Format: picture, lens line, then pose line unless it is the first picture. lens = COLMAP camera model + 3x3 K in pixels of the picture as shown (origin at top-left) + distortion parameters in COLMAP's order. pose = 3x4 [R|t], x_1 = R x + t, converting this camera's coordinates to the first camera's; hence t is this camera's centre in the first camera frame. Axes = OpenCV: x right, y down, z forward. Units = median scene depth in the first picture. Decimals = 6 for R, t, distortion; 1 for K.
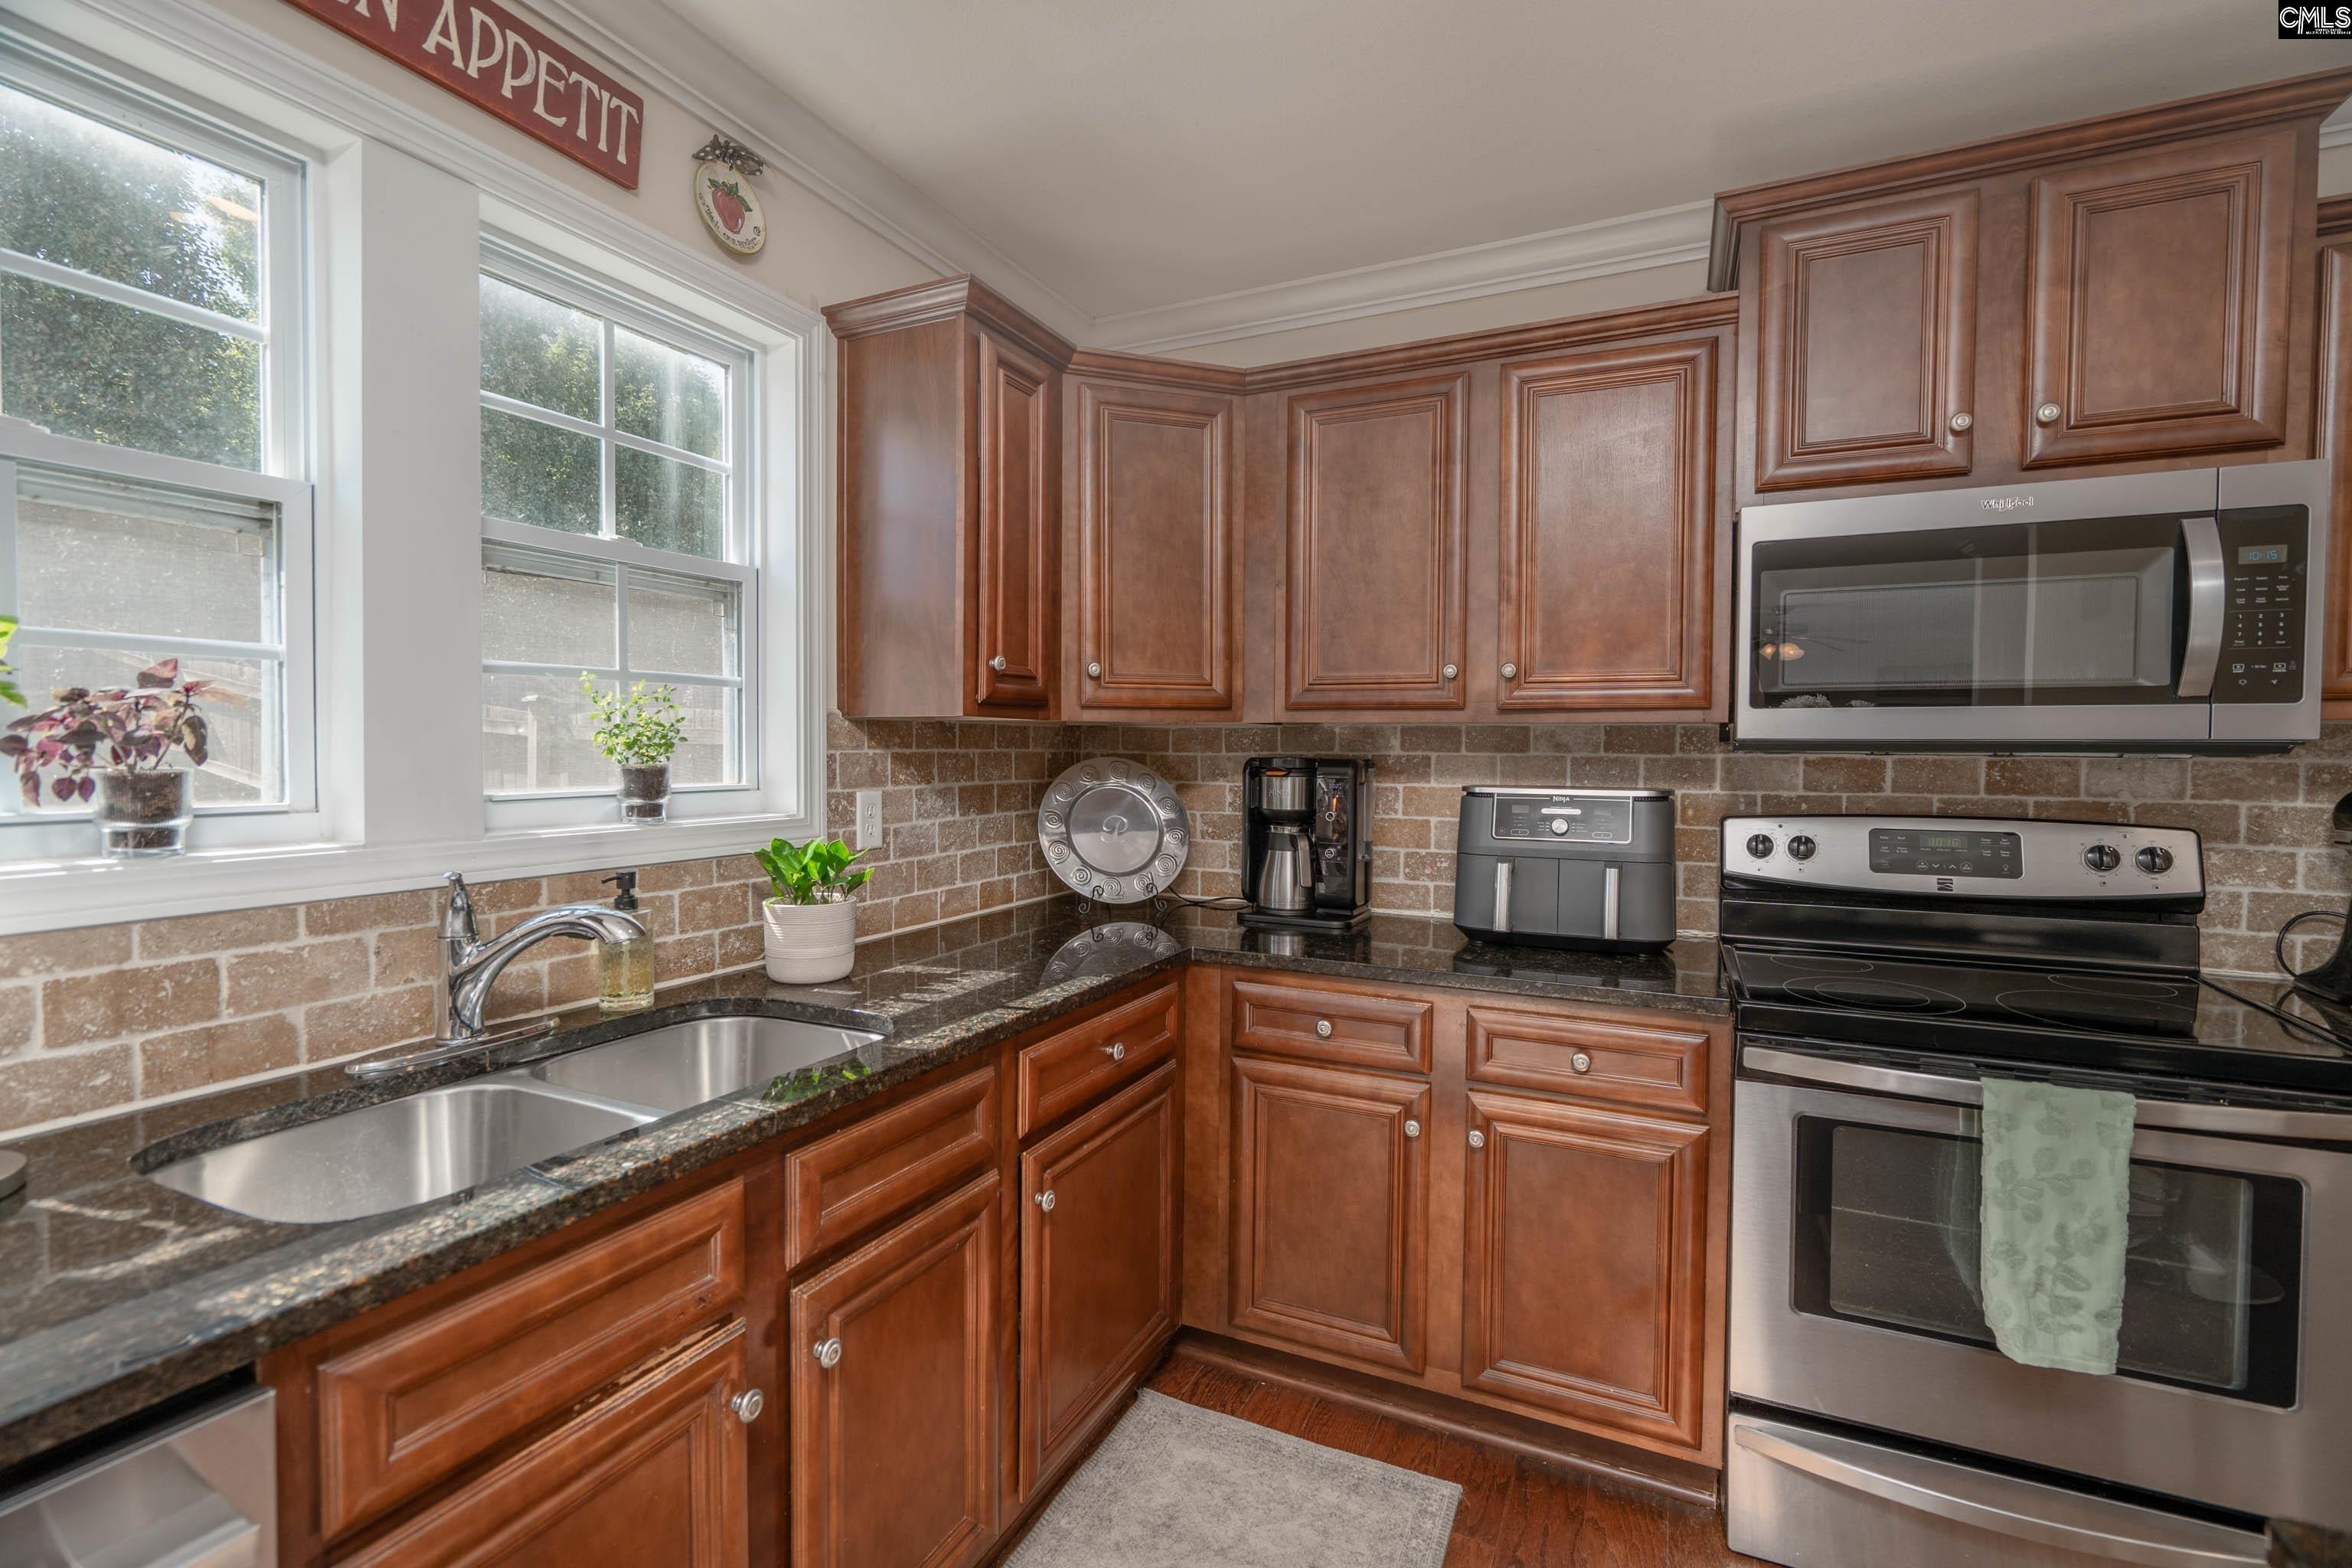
lens RADIAL K [[1058.3, 0, 1168.7], [0, 1058.3, 773.4], [0, 0, 1]] dist [-0.001666, 0.001406]
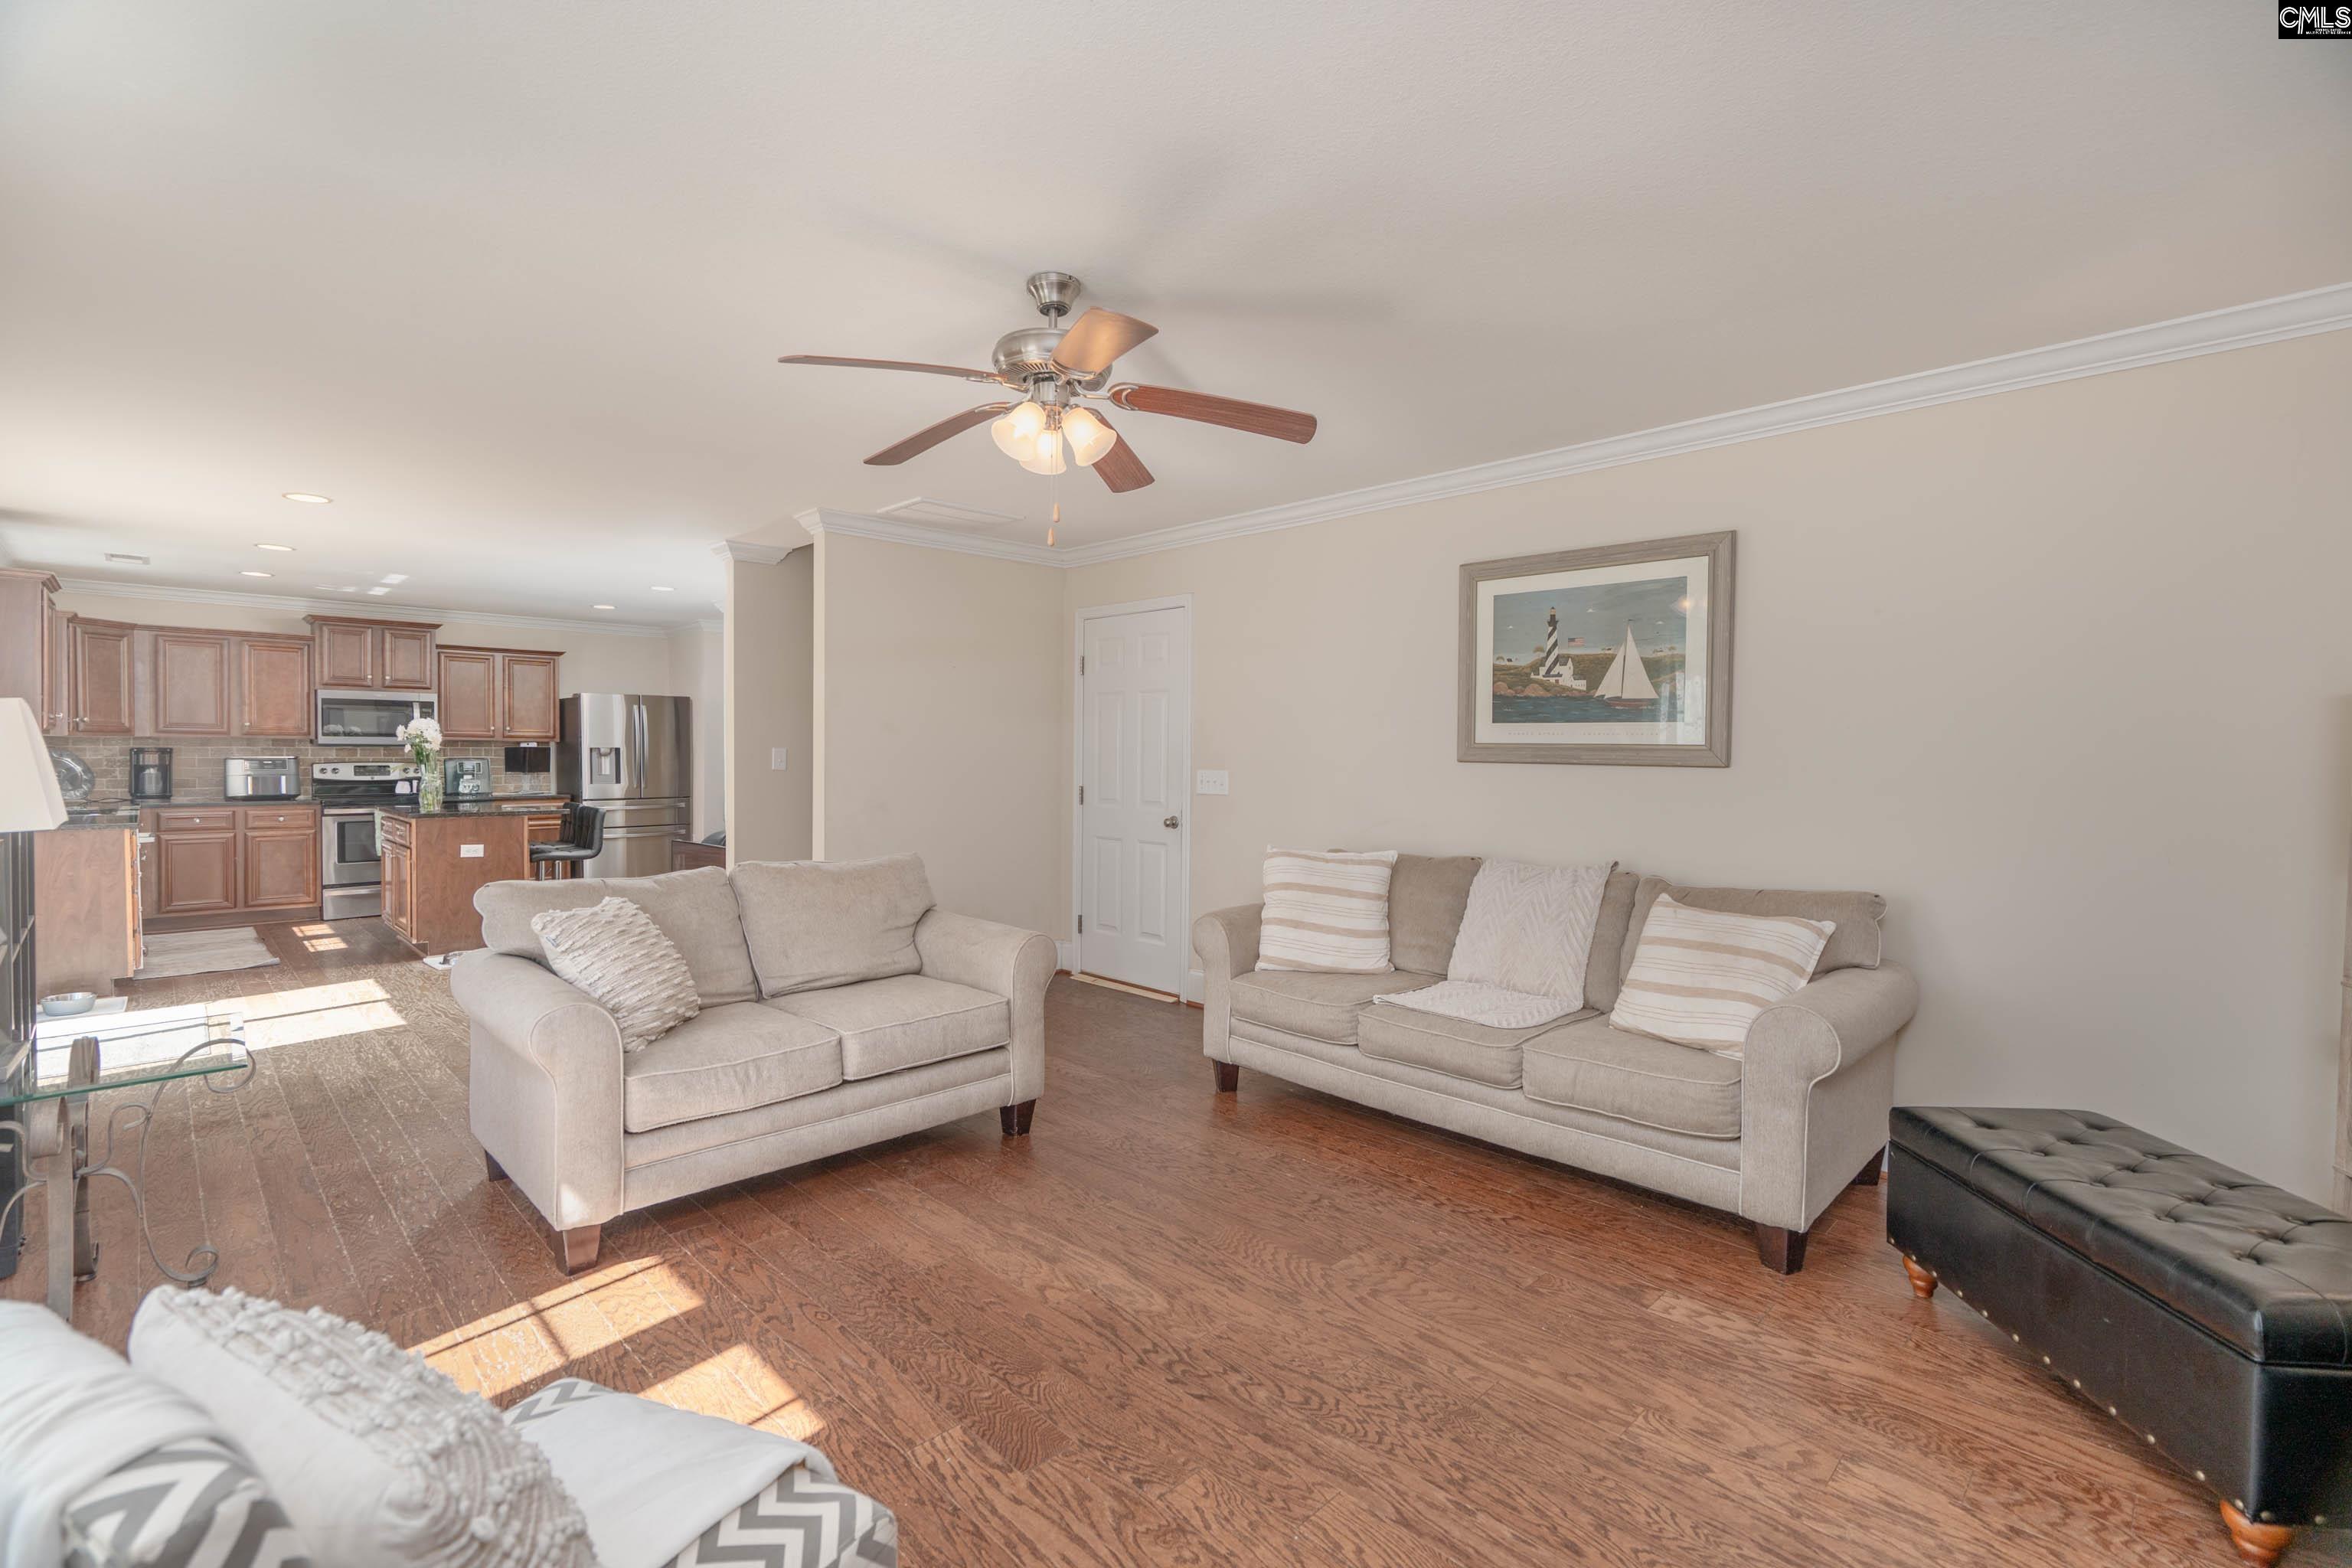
lens RADIAL K [[1058.3, 0, 1168.7], [0, 1058.3, 773.4], [0, 0, 1]] dist [-0.001666, 0.001406]
pose [[0.336785, -0.023385, 0.941291, -2.063568], [0.017719, 0.999672, 0.018495, 0.062304], [-0.941415, 0.010449, 0.337089, -3.250892]]
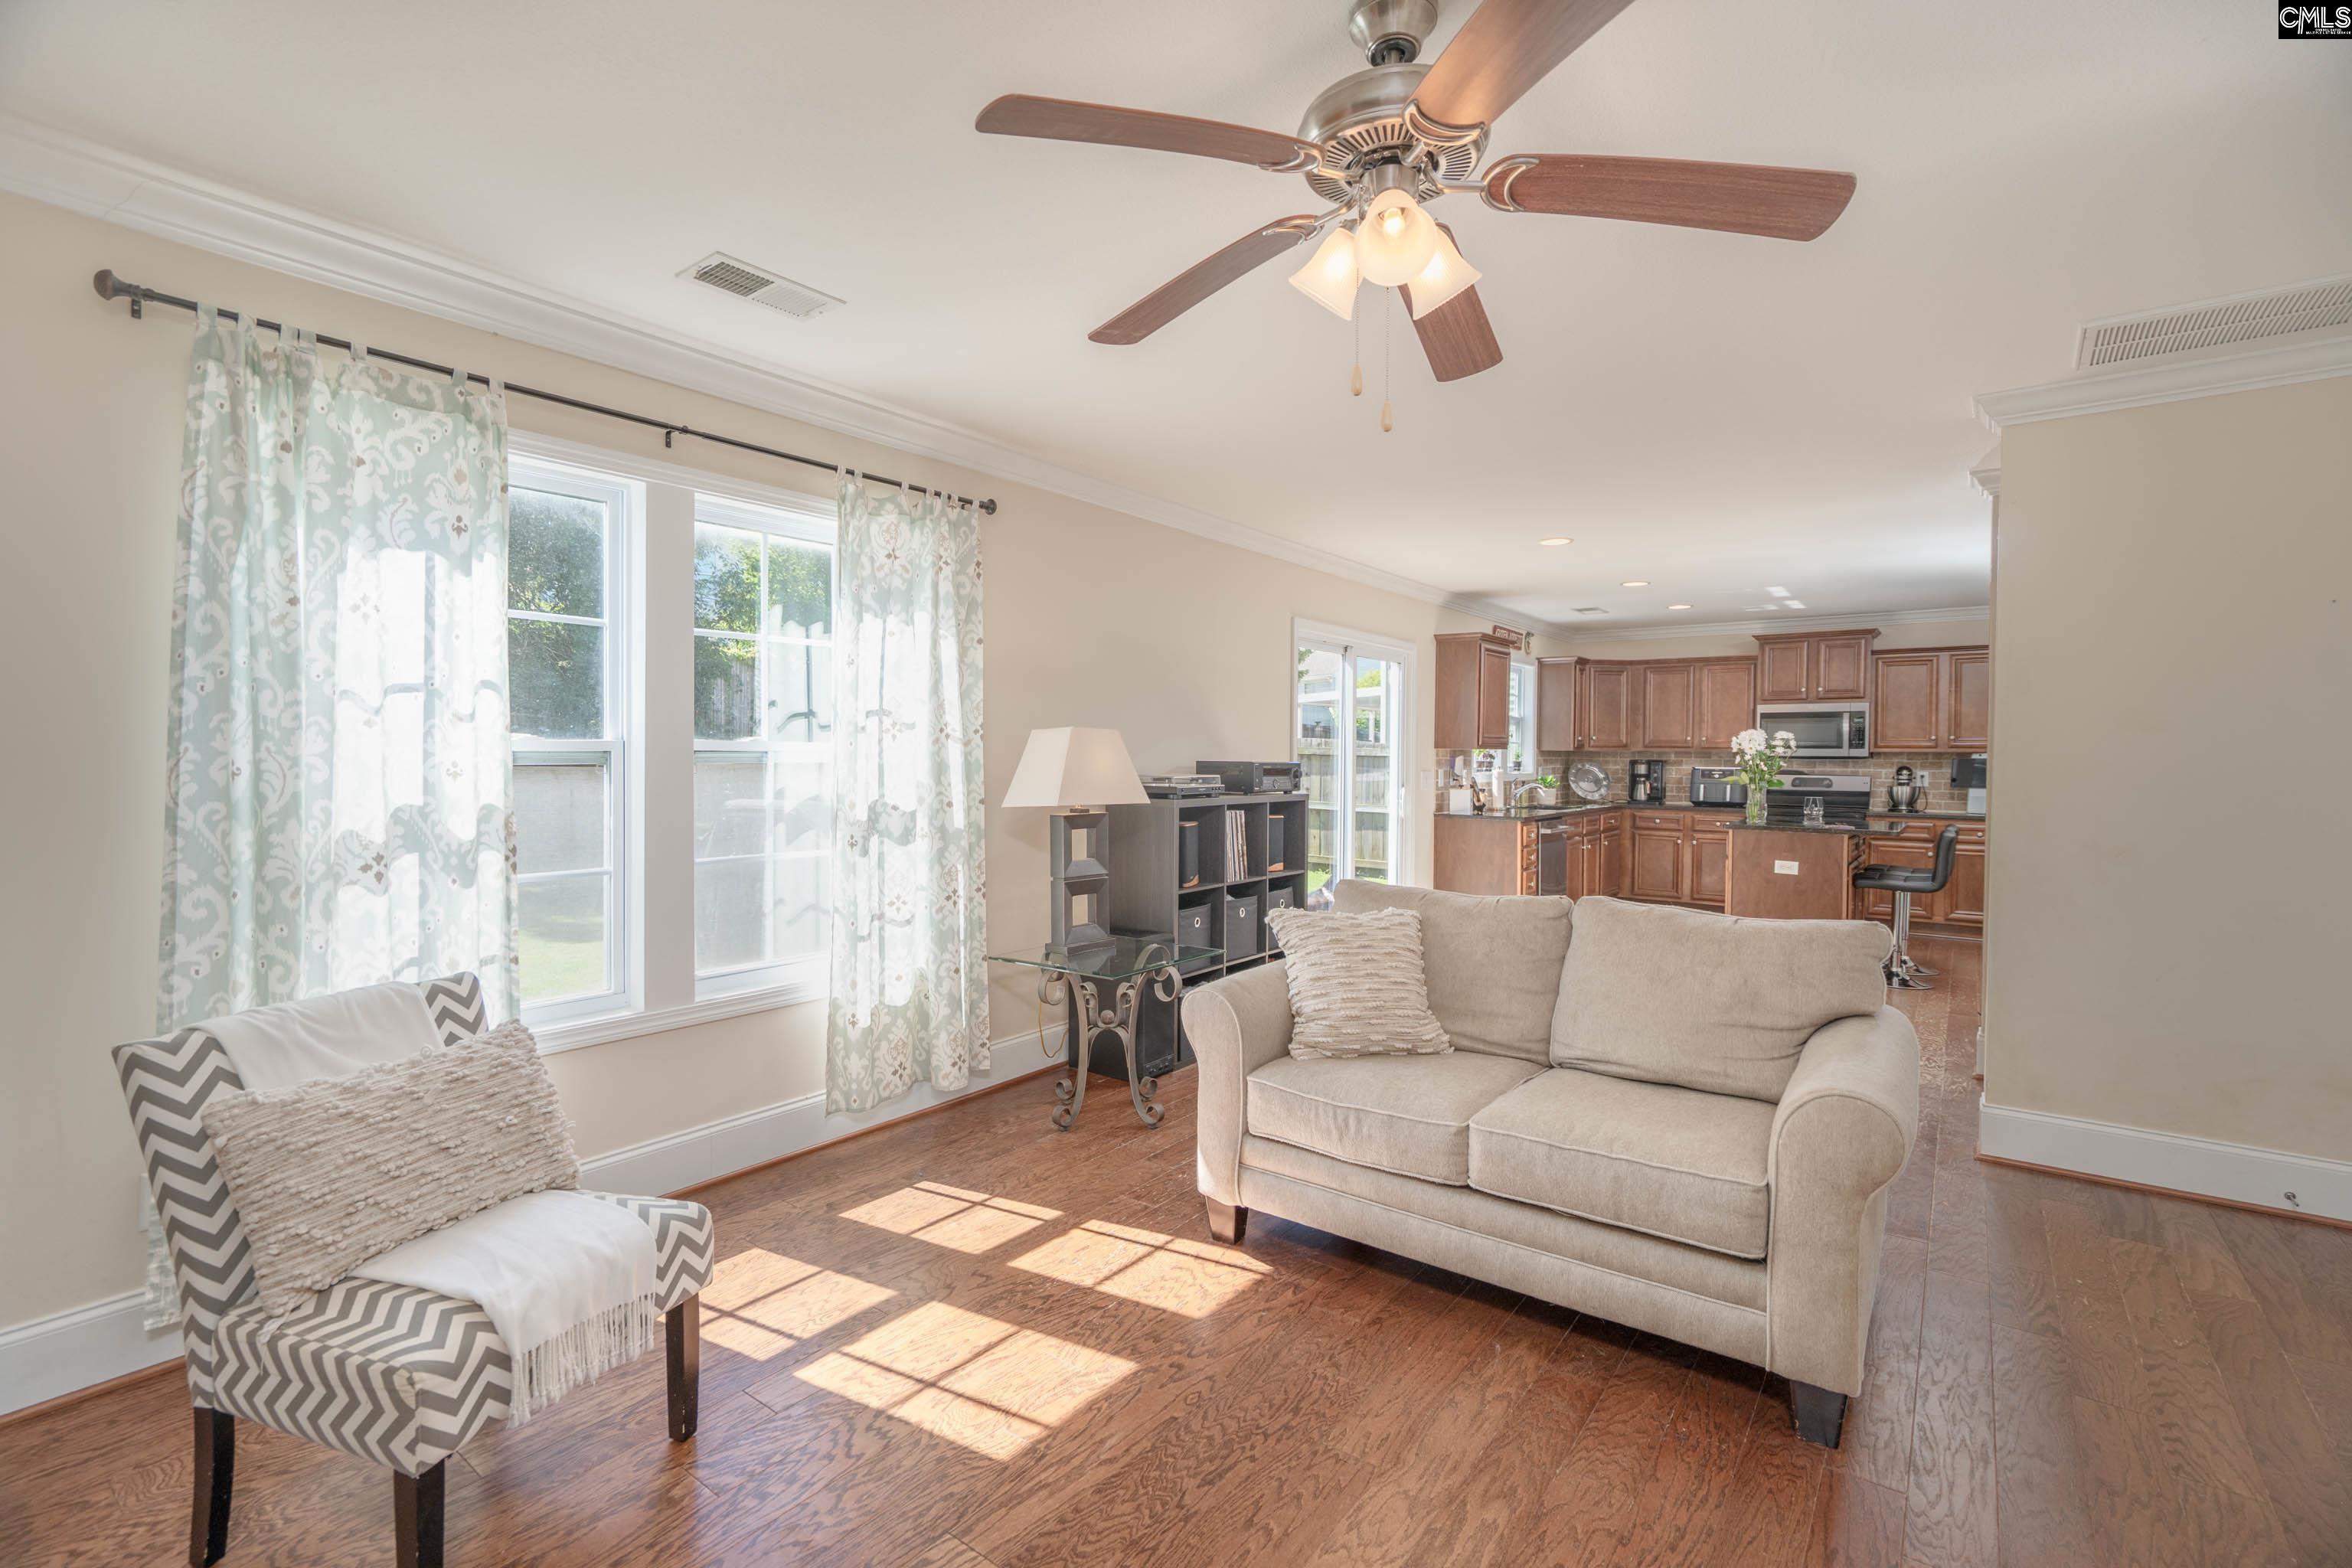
lens RADIAL K [[1058.3, 0, 1168.7], [0, 1058.3, 773.4], [0, 0, 1]] dist [-0.001666, 0.001406]
pose [[0.980017, 0.004126, -0.198873, -0.917024], [-0.005436, 0.999967, -0.006043, 0.075430], [0.198842, 0.007004, 0.980007, -3.509783]]
